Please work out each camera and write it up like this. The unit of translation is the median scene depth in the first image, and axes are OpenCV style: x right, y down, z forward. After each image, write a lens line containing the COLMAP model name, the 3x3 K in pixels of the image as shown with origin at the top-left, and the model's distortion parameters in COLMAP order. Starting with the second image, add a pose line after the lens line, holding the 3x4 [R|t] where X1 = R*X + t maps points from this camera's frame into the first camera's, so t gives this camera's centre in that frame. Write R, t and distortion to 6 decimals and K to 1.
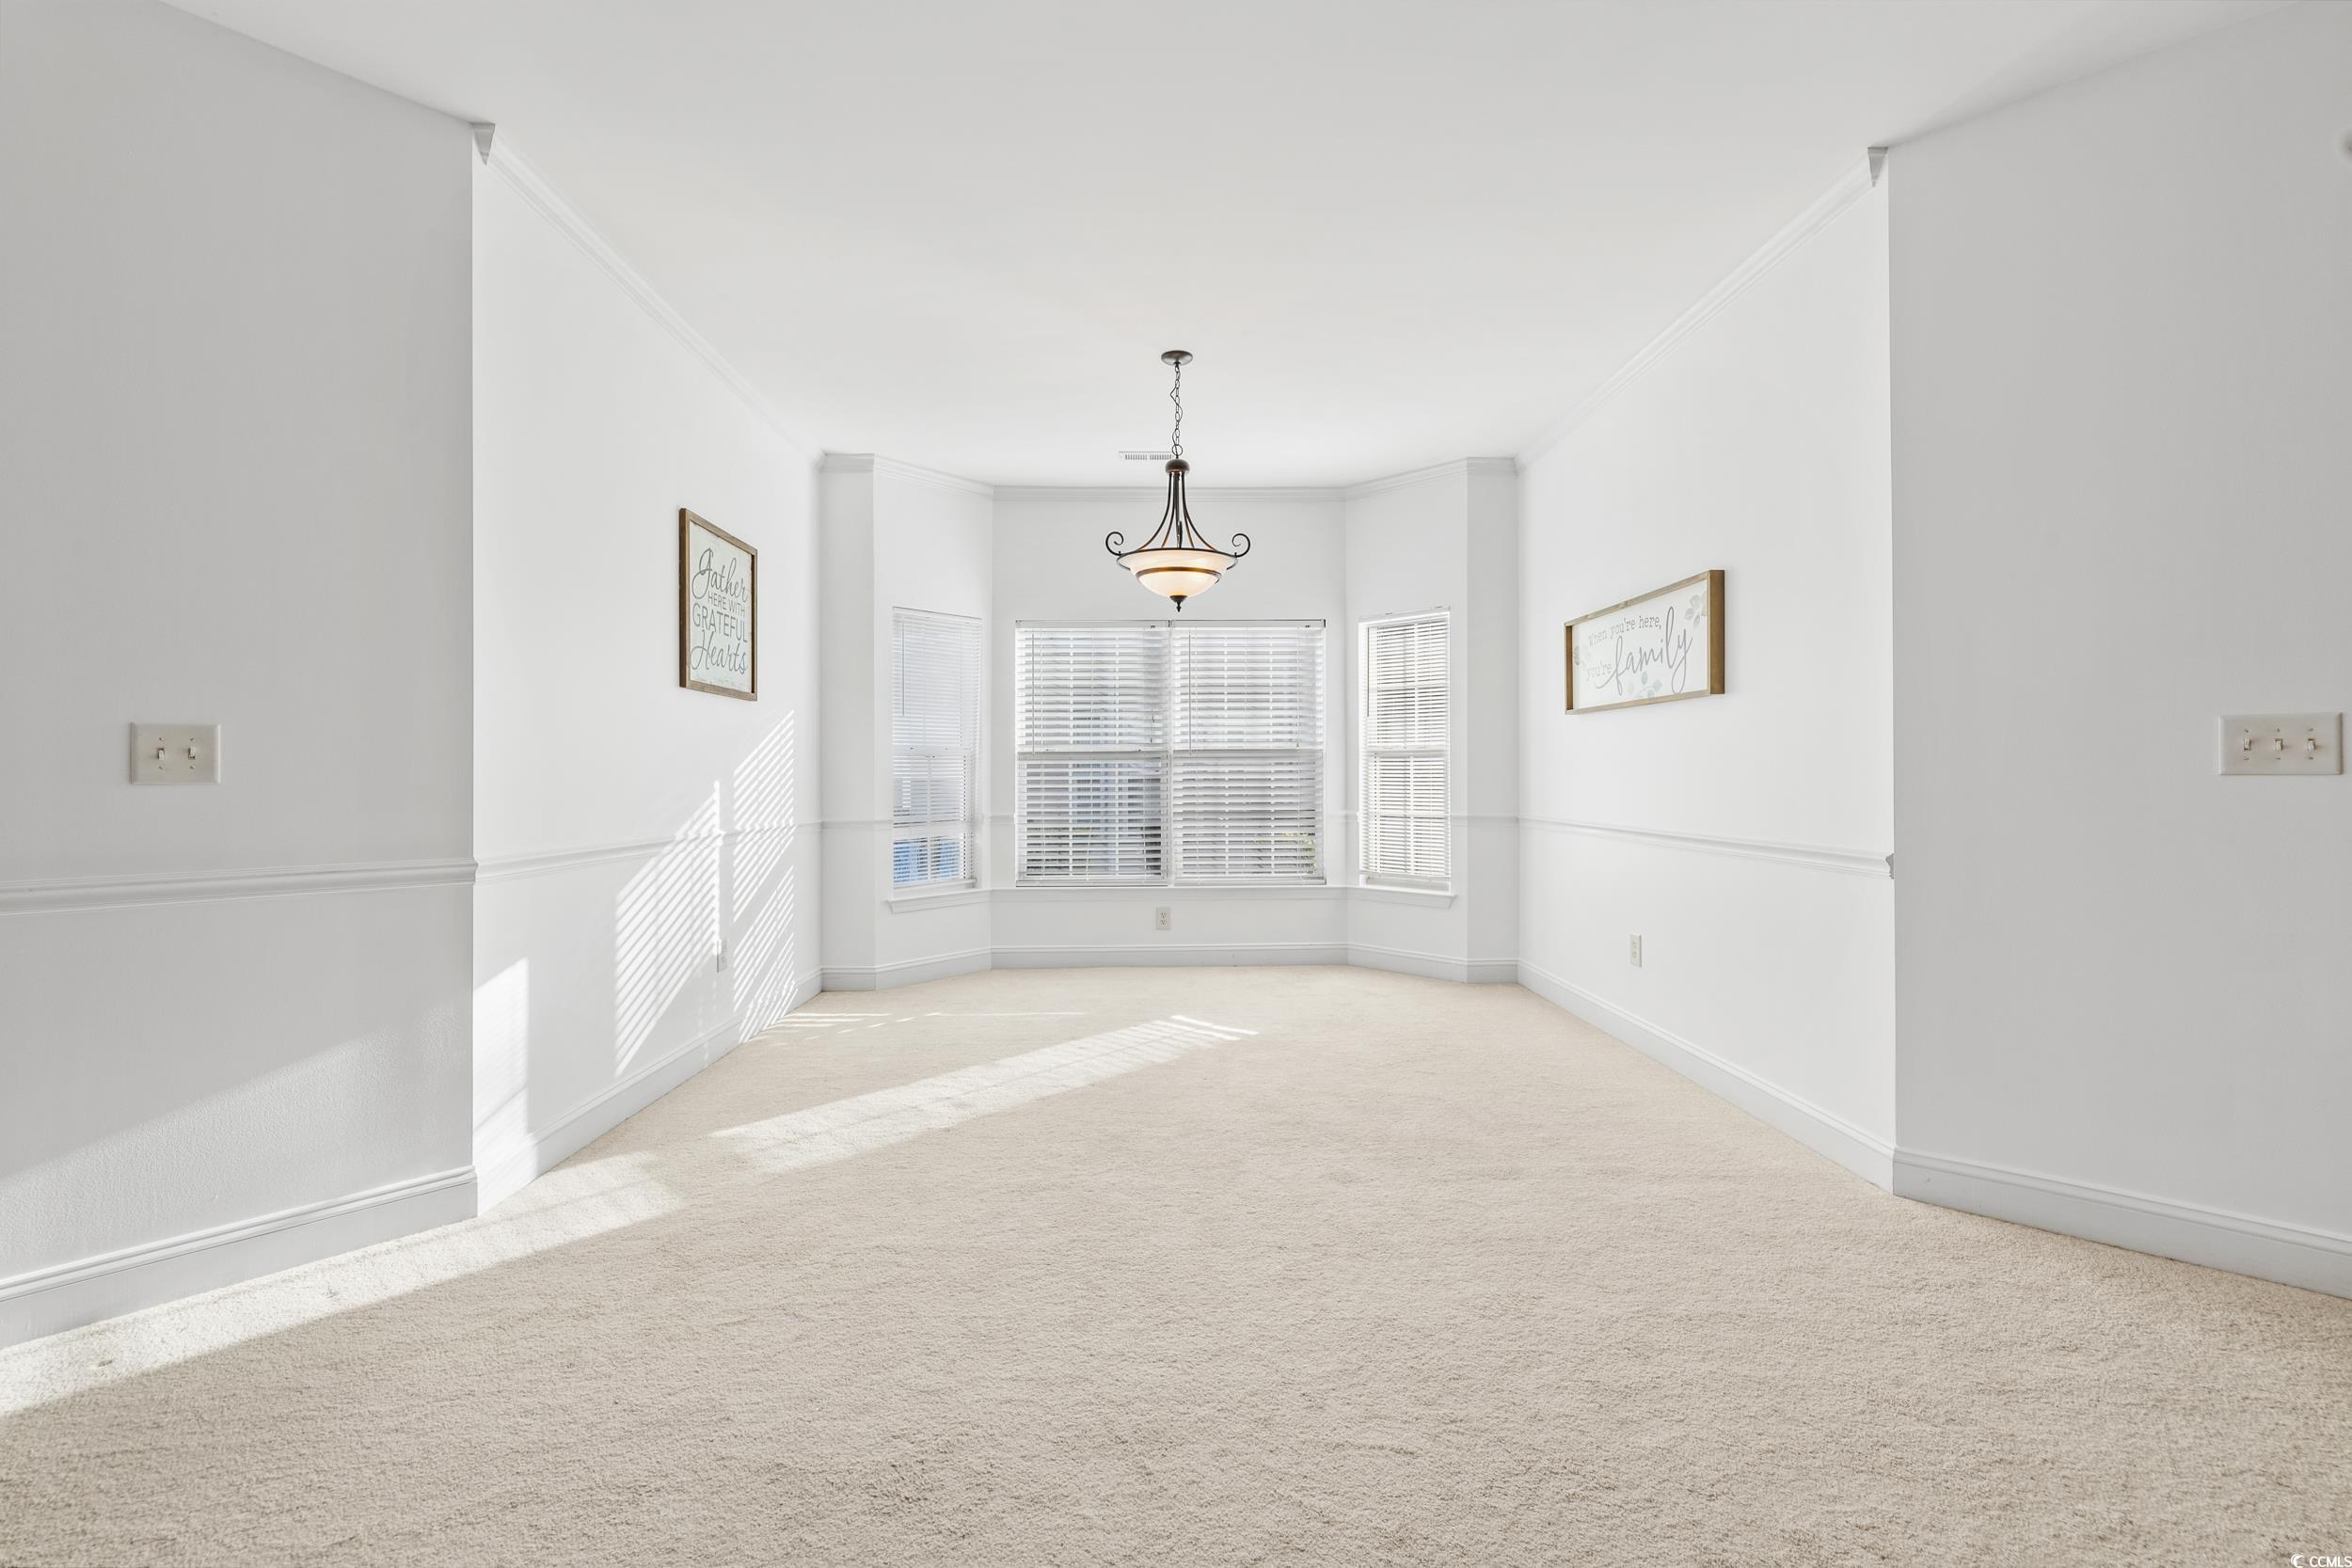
lens RADIAL K [[992.0, 0, 1177.7], [0, 992.0, 767.4], [0, 0, 1]] dist [-0.003145, -0.000183]
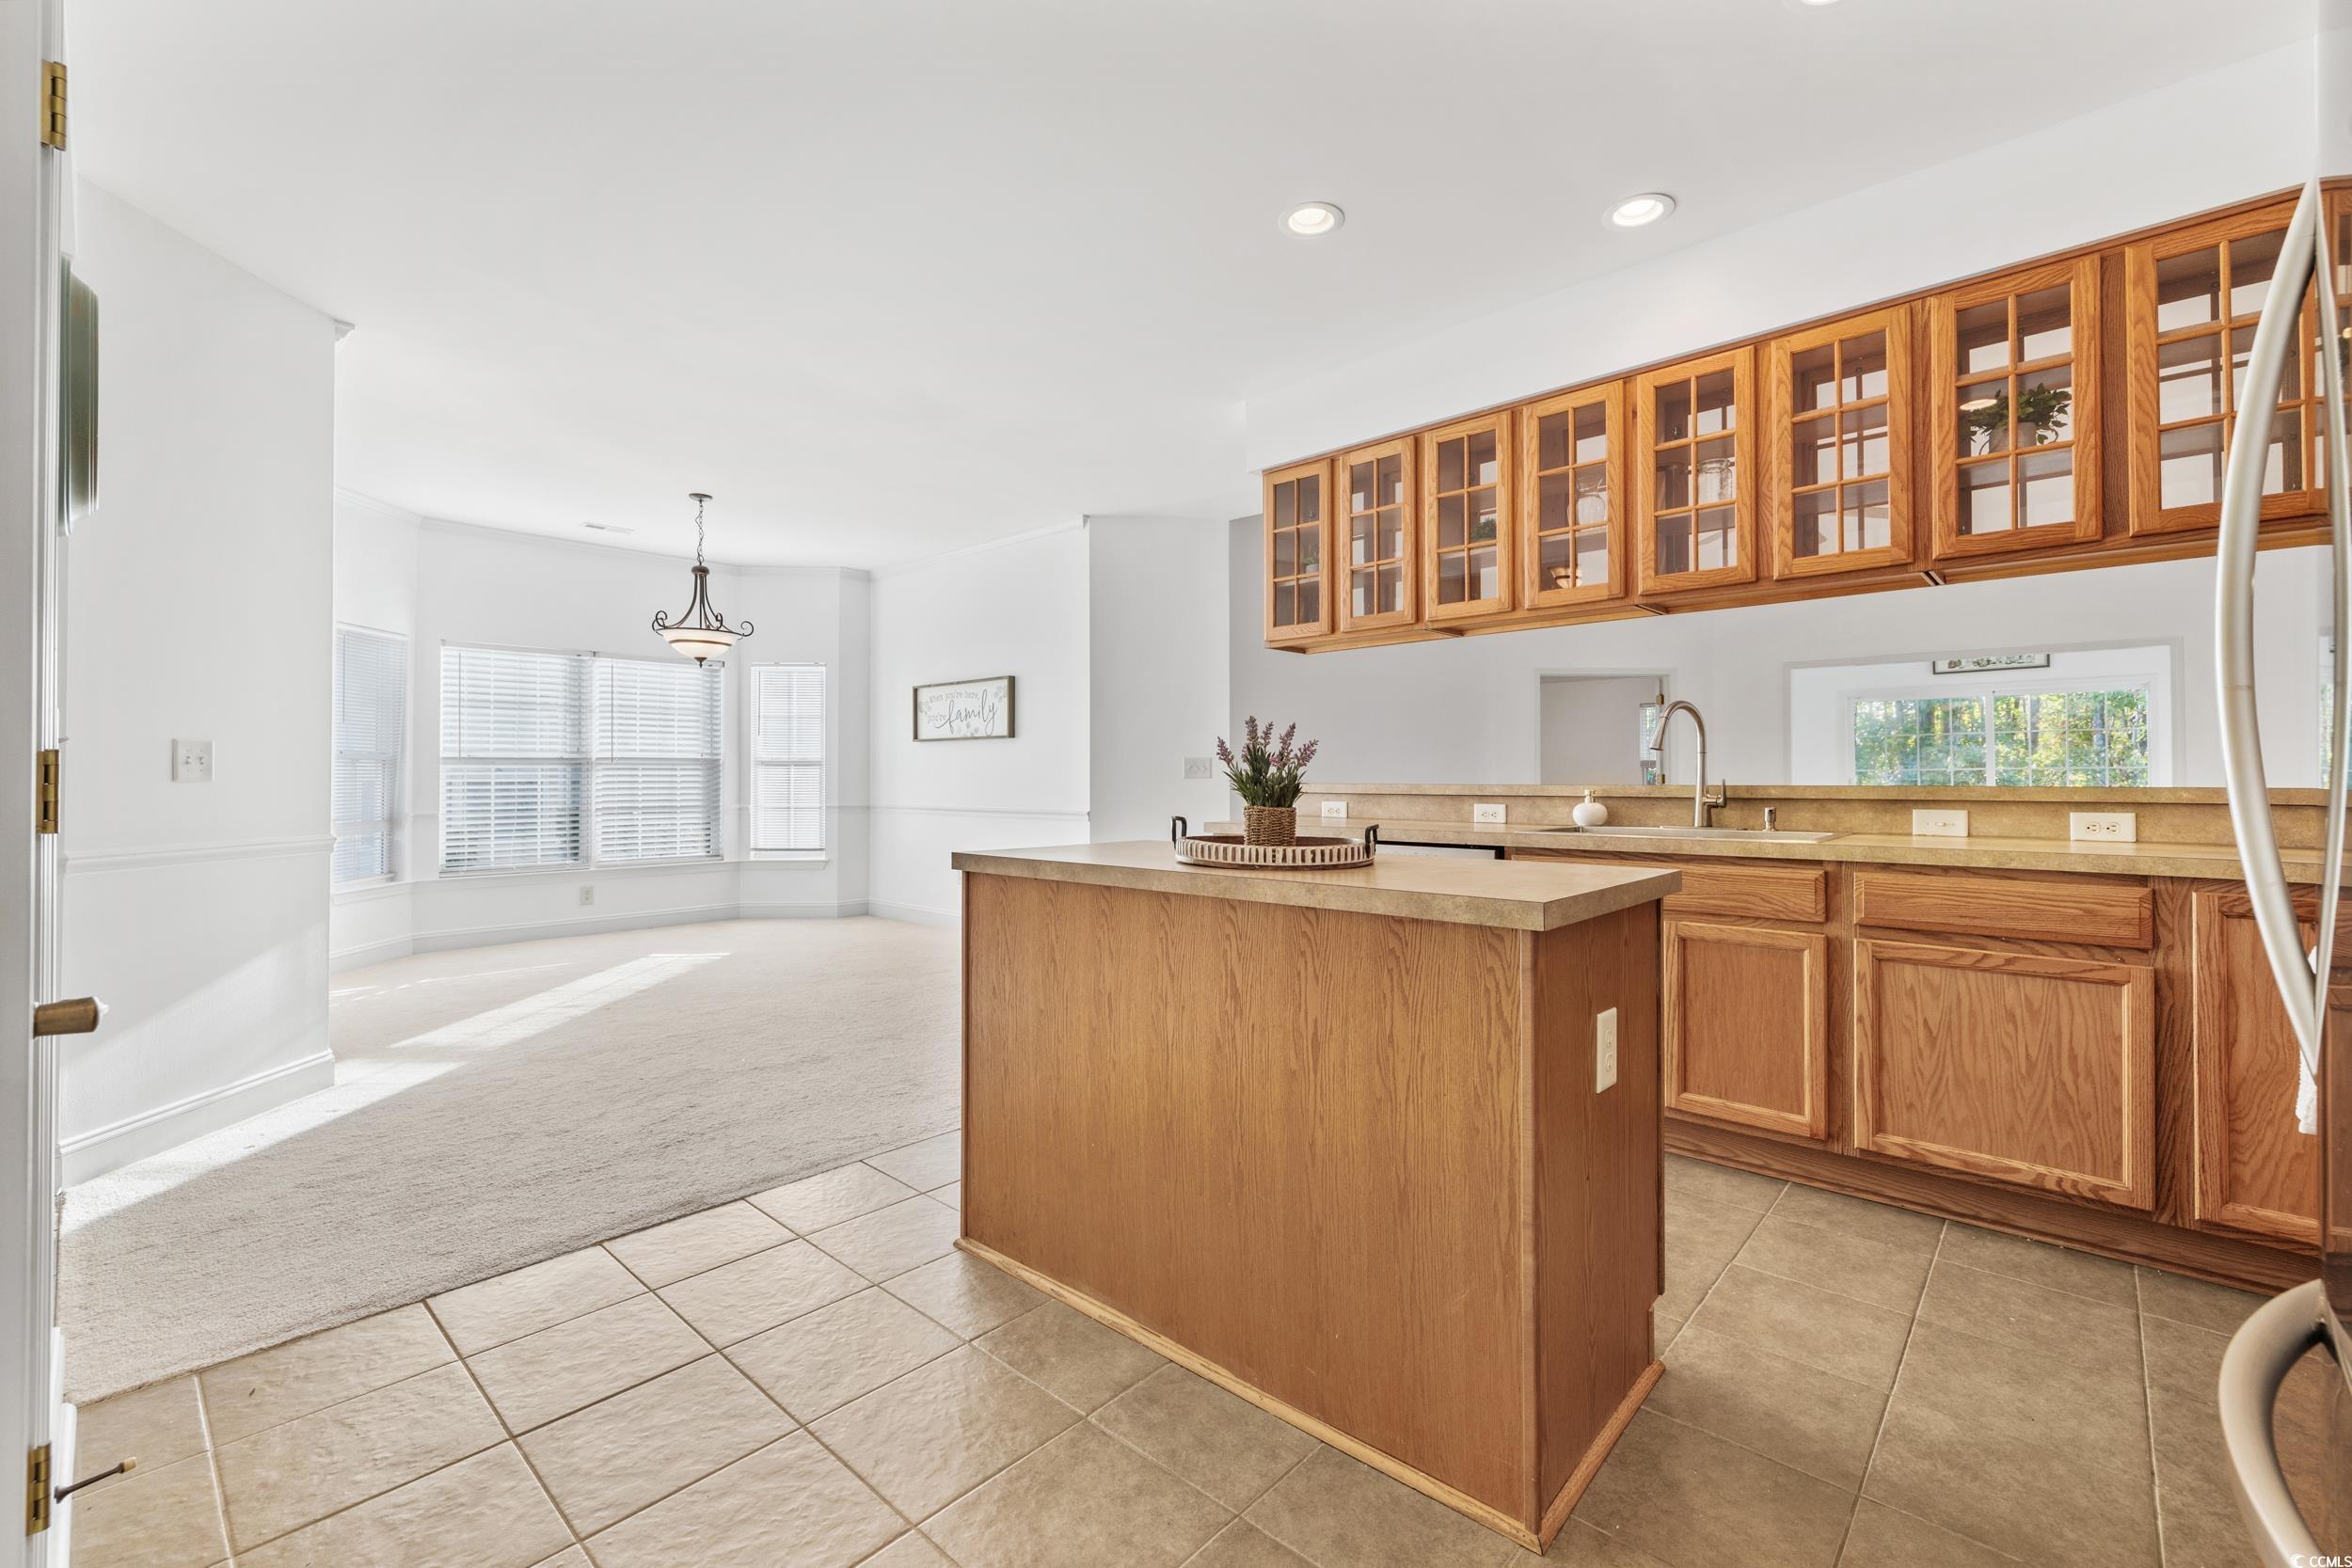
lens RADIAL K [[992.0, 0, 1177.7], [0, 992.0, 767.4], [0, 0, 1]] dist [-0.003145, -0.000183]
pose [[0.701110, 0.009584, 0.712989, -0.430477], [-0.006089, 0.999954, -0.007453, -0.000518], [-0.713027, 0.000884, 0.701136, -0.429400]]
